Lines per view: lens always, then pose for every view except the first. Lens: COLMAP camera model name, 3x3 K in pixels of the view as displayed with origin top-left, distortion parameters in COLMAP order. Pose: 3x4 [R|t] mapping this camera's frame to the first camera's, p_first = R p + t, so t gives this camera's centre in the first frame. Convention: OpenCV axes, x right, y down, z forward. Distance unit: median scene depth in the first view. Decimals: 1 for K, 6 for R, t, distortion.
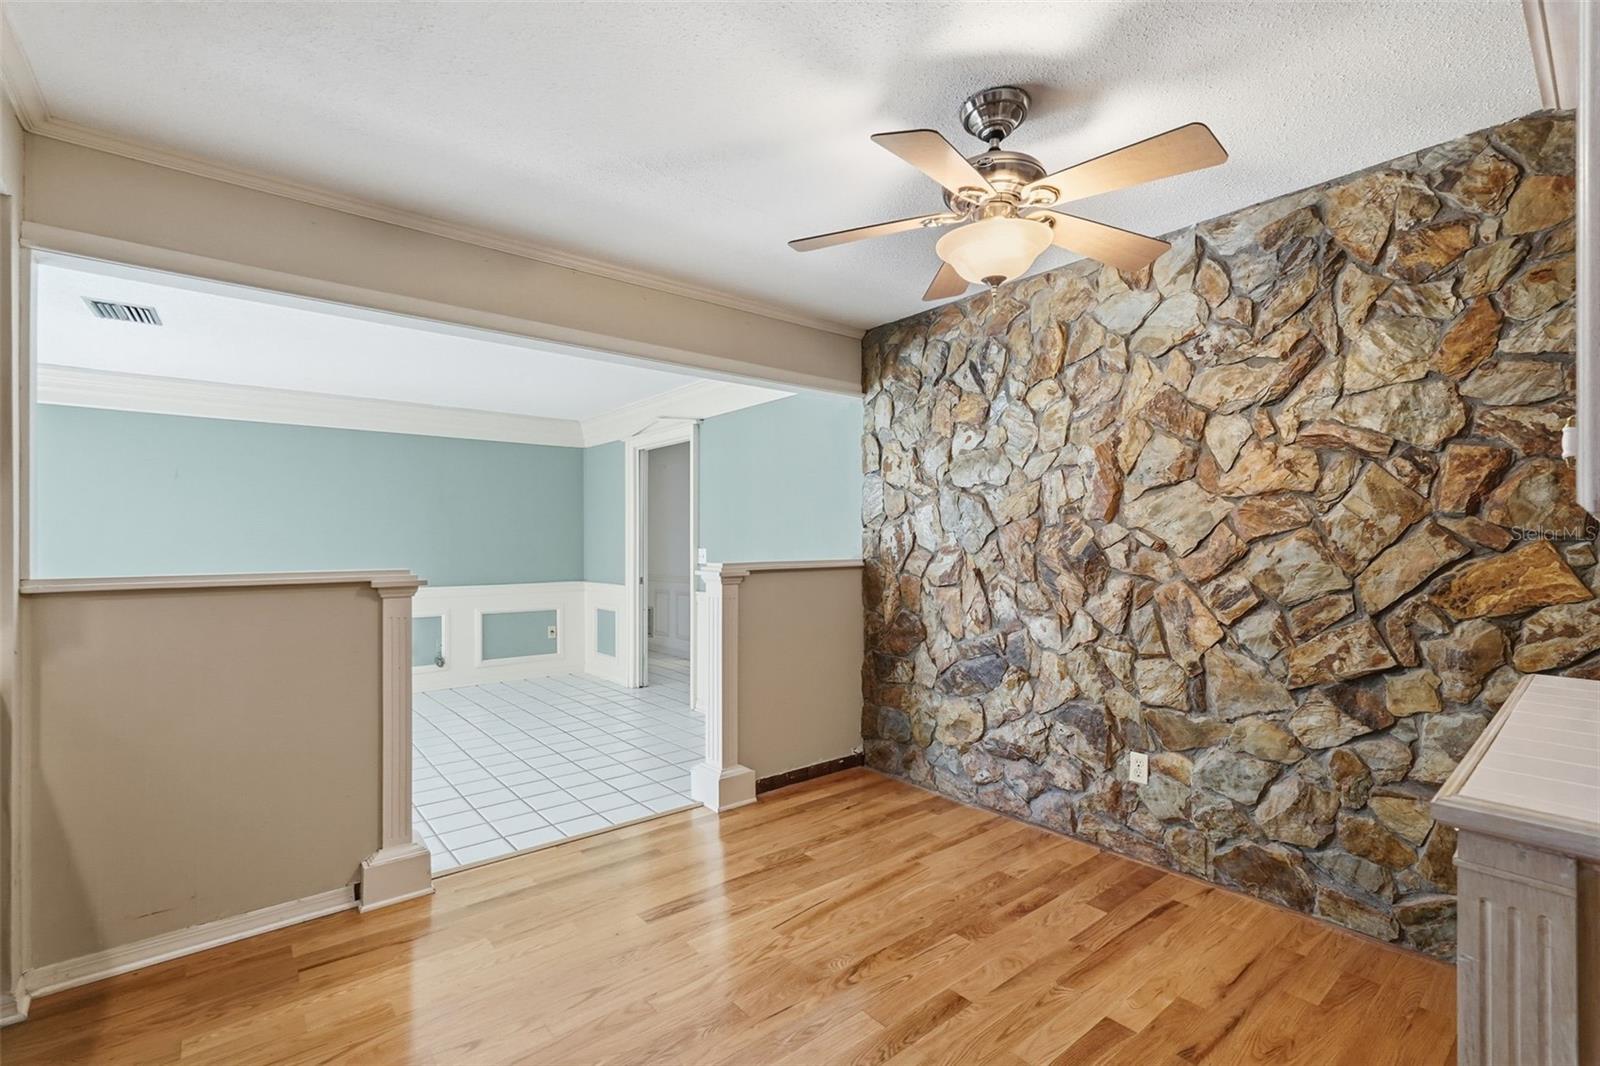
lens RADIAL K [[711.1, 0, 804.9], [0, 711.1, 541.4], [0, 0, 1]] dist [-0.000165, 0.001032]
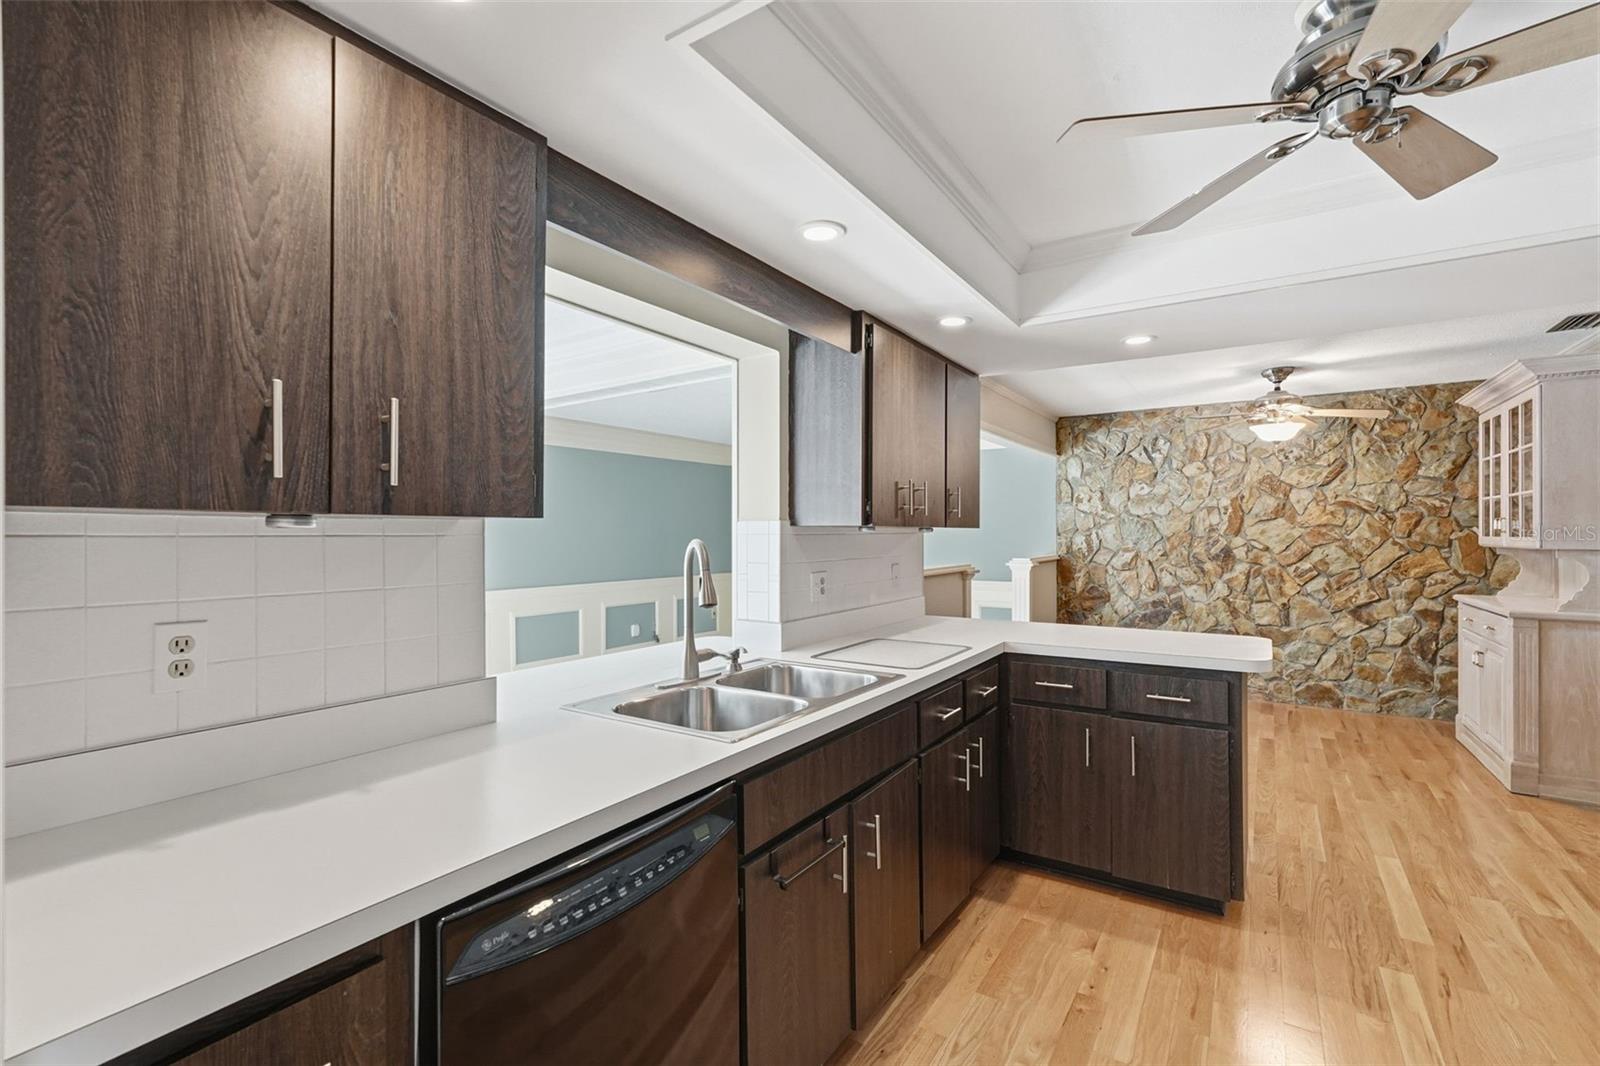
lens RADIAL K [[705.3, 0, 801.8], [0, 705.3, 528.4], [0, 0, 1]] dist [0.001534, 0.000117]
pose [[0.955426, 0.002305, 0.295221, -1.527637], [-0.001300, 0.999993, -0.003601, -0.046868], [-0.295228, 0.003057, 0.955422, -0.626118]]
